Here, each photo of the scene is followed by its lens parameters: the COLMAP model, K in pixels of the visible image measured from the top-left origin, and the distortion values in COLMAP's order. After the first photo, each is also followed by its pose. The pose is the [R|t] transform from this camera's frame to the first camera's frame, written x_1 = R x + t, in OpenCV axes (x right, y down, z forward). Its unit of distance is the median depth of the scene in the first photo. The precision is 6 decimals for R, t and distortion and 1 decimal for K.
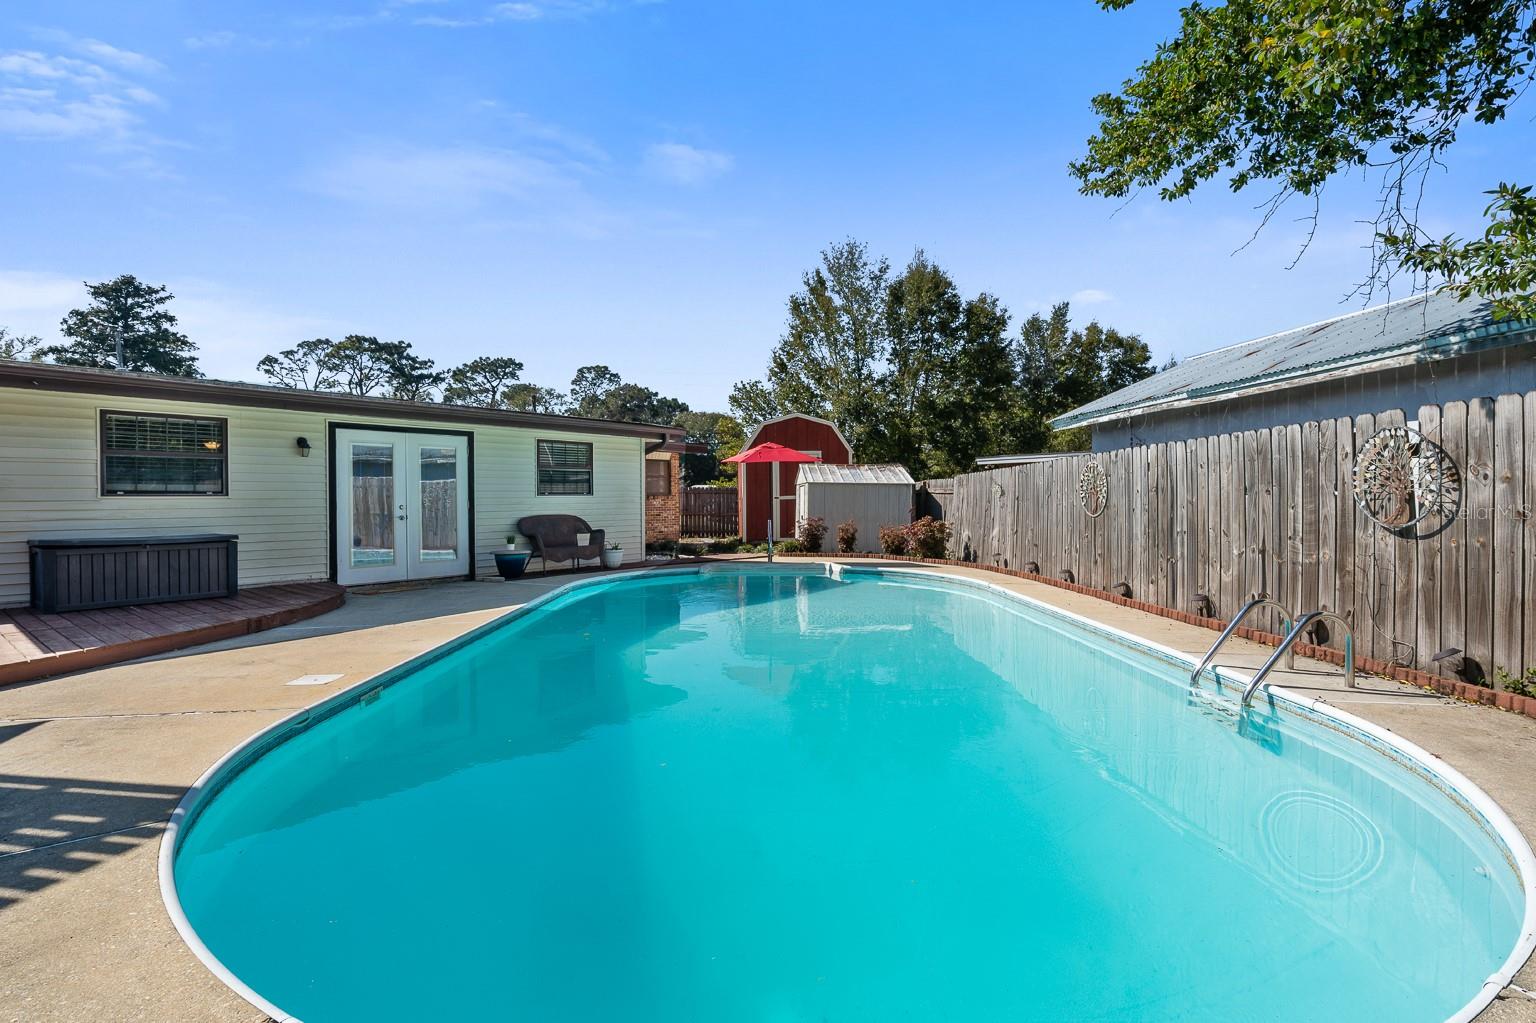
lens RADIAL K [[748.5, 0, 768.0], [0, 748.5, 511.5], [0, 0, 1]] dist [-0.000981, -0.000169]
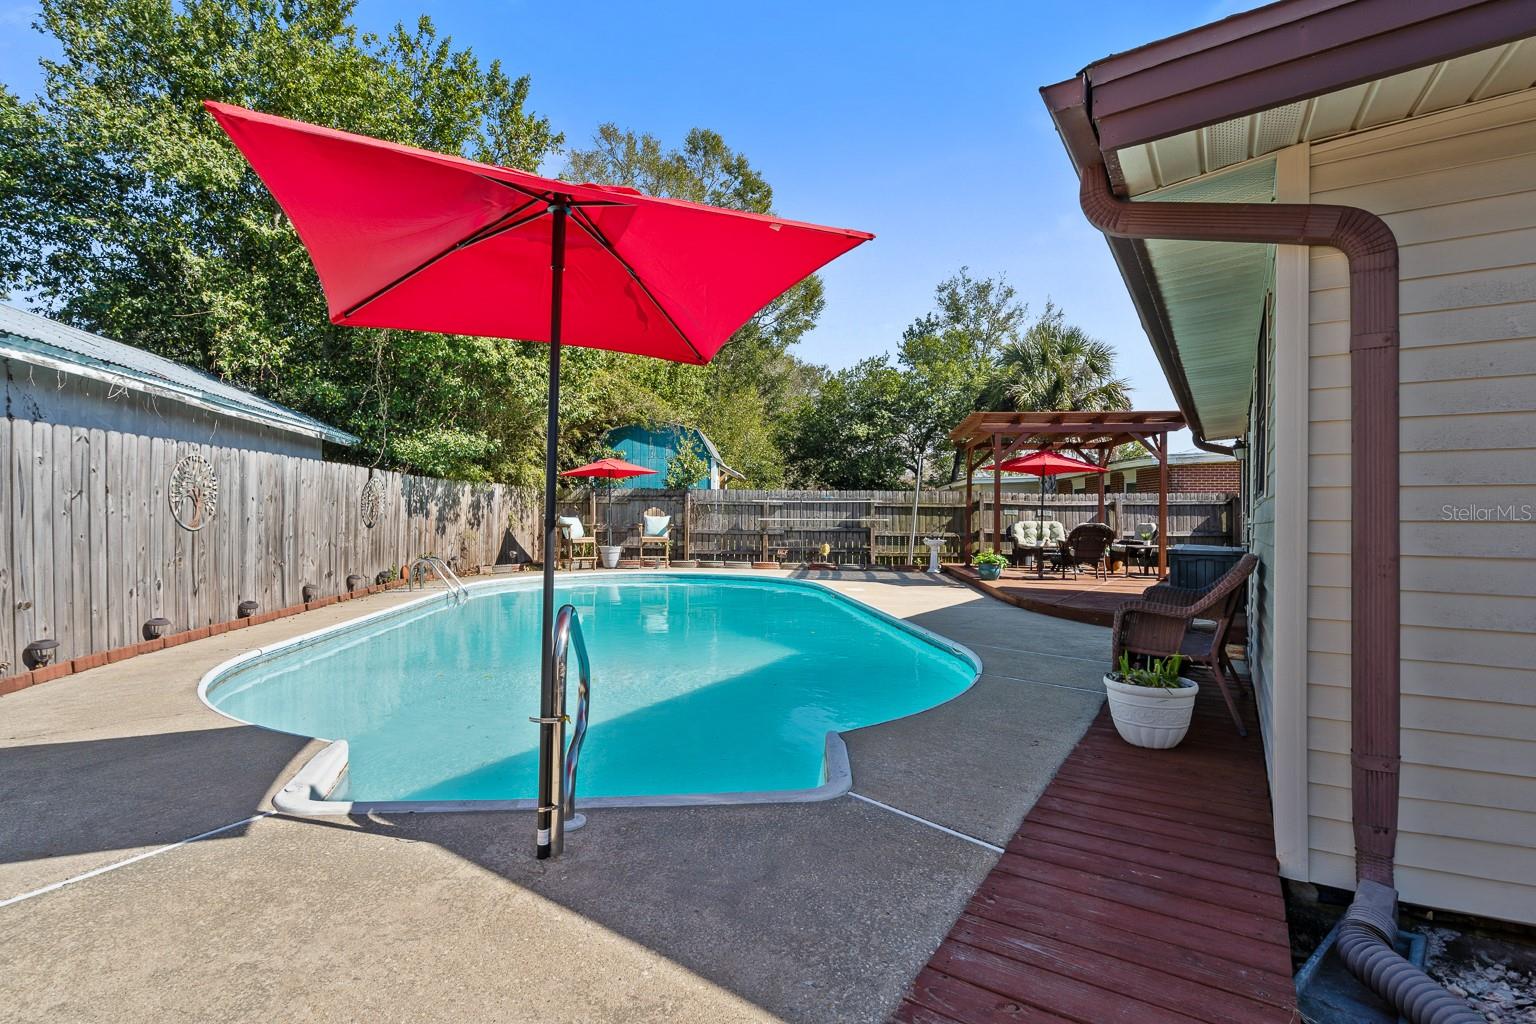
lens RADIAL K [[748.5, 0, 768.0], [0, 748.5, 512.0], [0, 0, 1]] dist [-0.000981, -0.000169]
pose [[-0.995048, 0.002042, -0.099370, -0.047677], [0.001069, 0.999951, 0.009849, -0.018670], [0.099385, 0.009694, -0.995002, 1.987093]]
